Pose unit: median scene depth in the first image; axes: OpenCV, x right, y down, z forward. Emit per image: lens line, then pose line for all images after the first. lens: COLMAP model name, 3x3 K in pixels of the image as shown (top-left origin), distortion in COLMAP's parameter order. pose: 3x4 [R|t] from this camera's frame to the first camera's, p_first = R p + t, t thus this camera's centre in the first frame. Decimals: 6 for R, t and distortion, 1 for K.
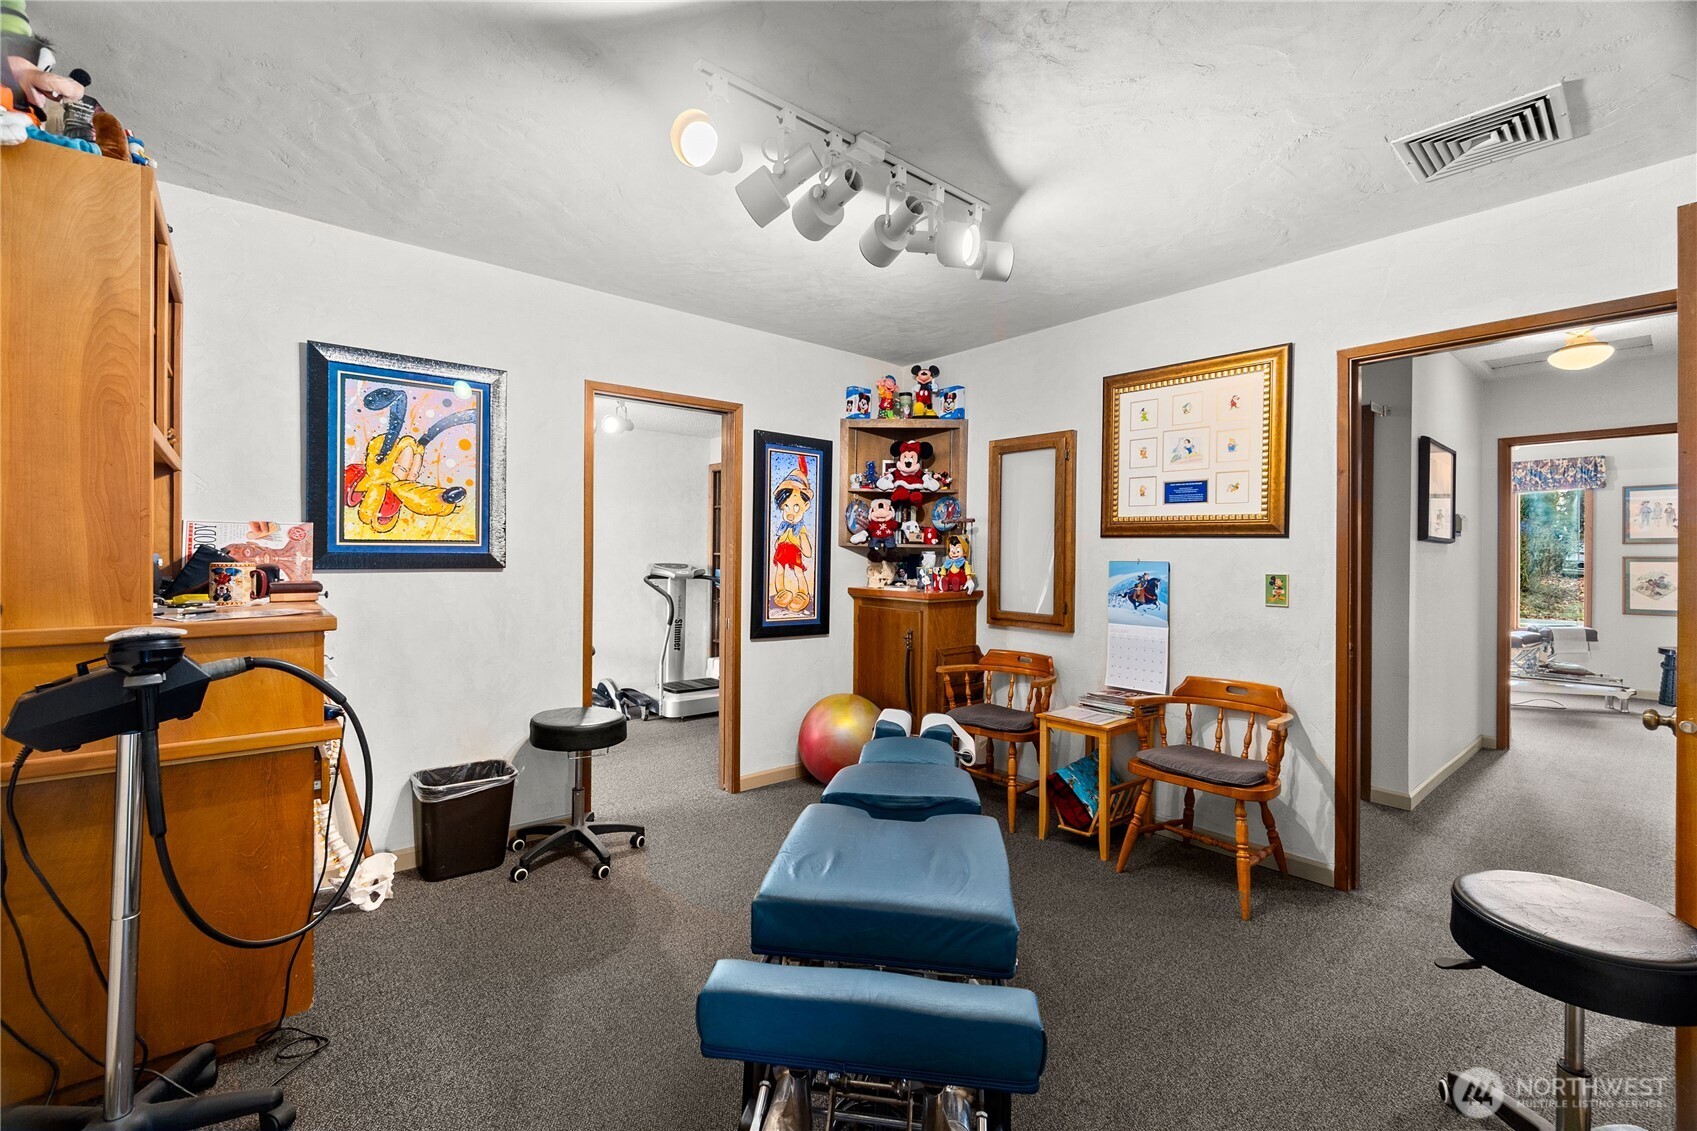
lens RADIAL K [[743.7, 0, 847.1], [0, 743.7, 556.9], [0, 0, 1]] dist [-0.008109, 0.001674]
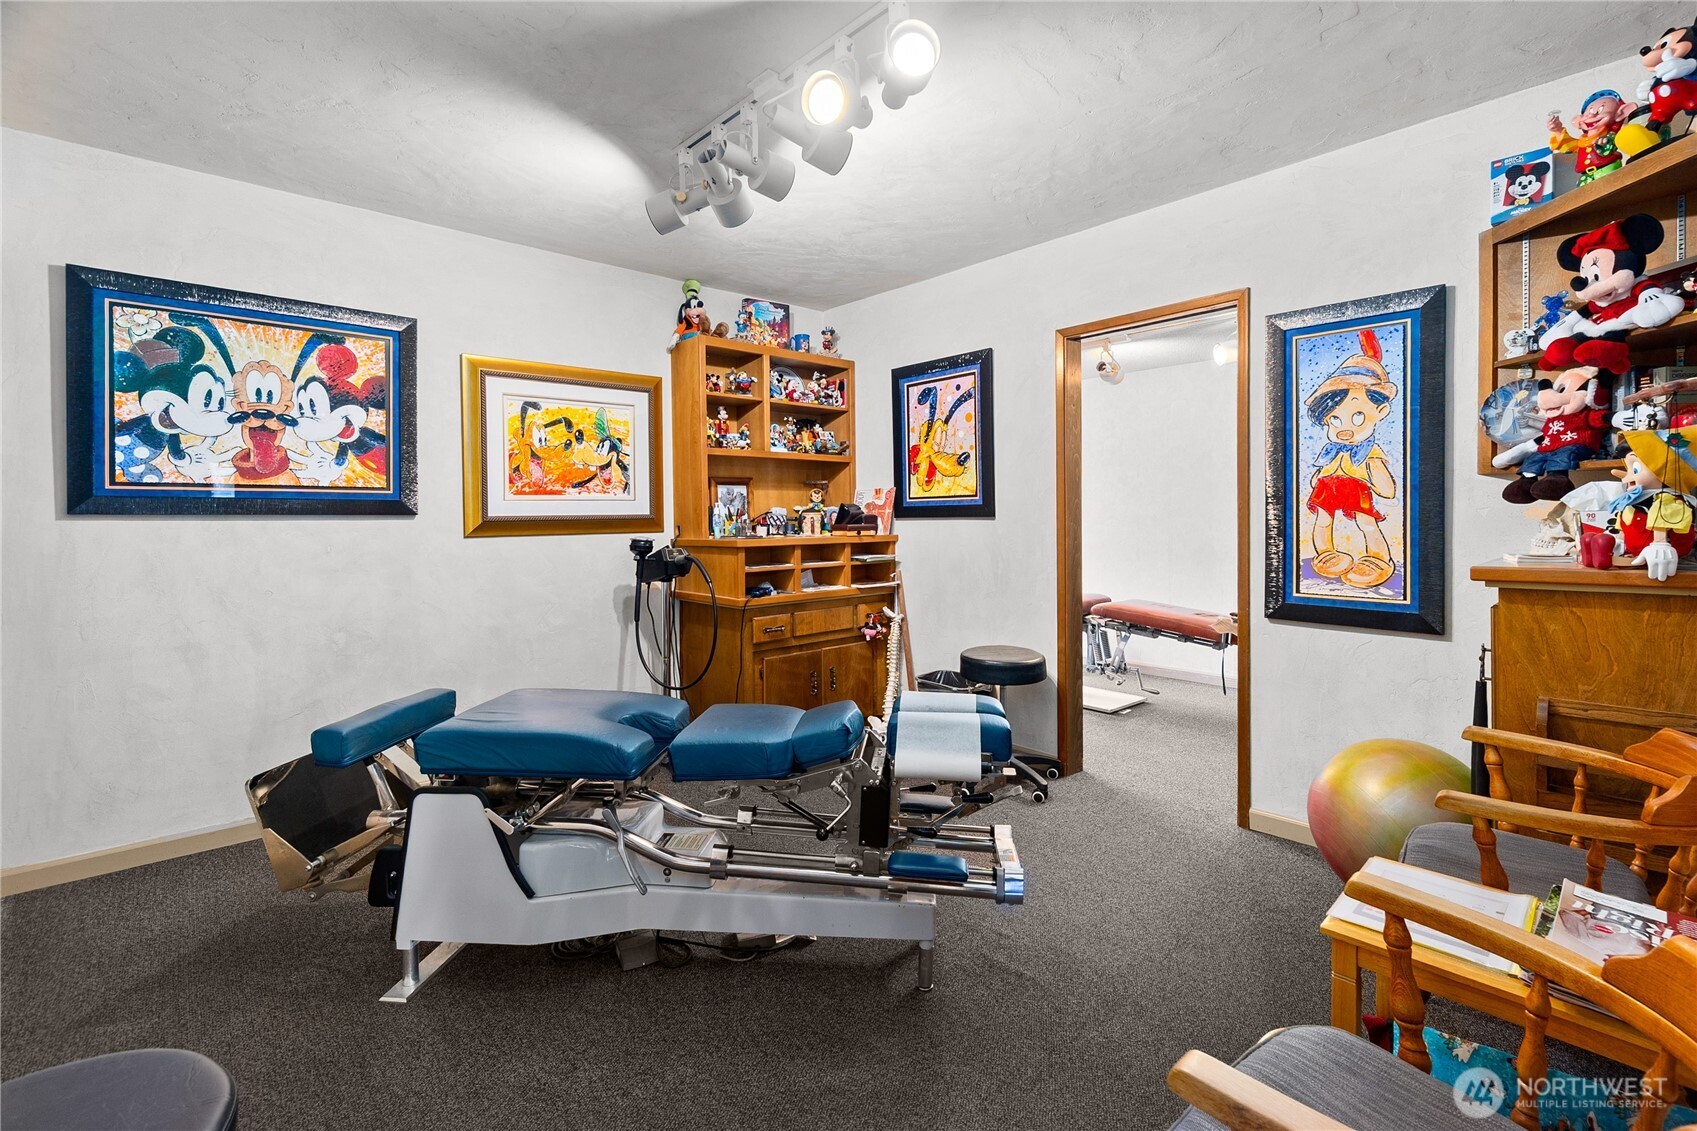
lens RADIAL K [[743.7, 0, 841.5], [0, 743.7, 534.3], [0, 0, 1]] dist [-0.008109, 0.001674]
pose [[0.015568, 0.009579, -0.999833, 0.563520], [0.000125, 0.999954, 0.009583, 0.025058], [0.999879, -0.000274, 0.015566, 0.595255]]
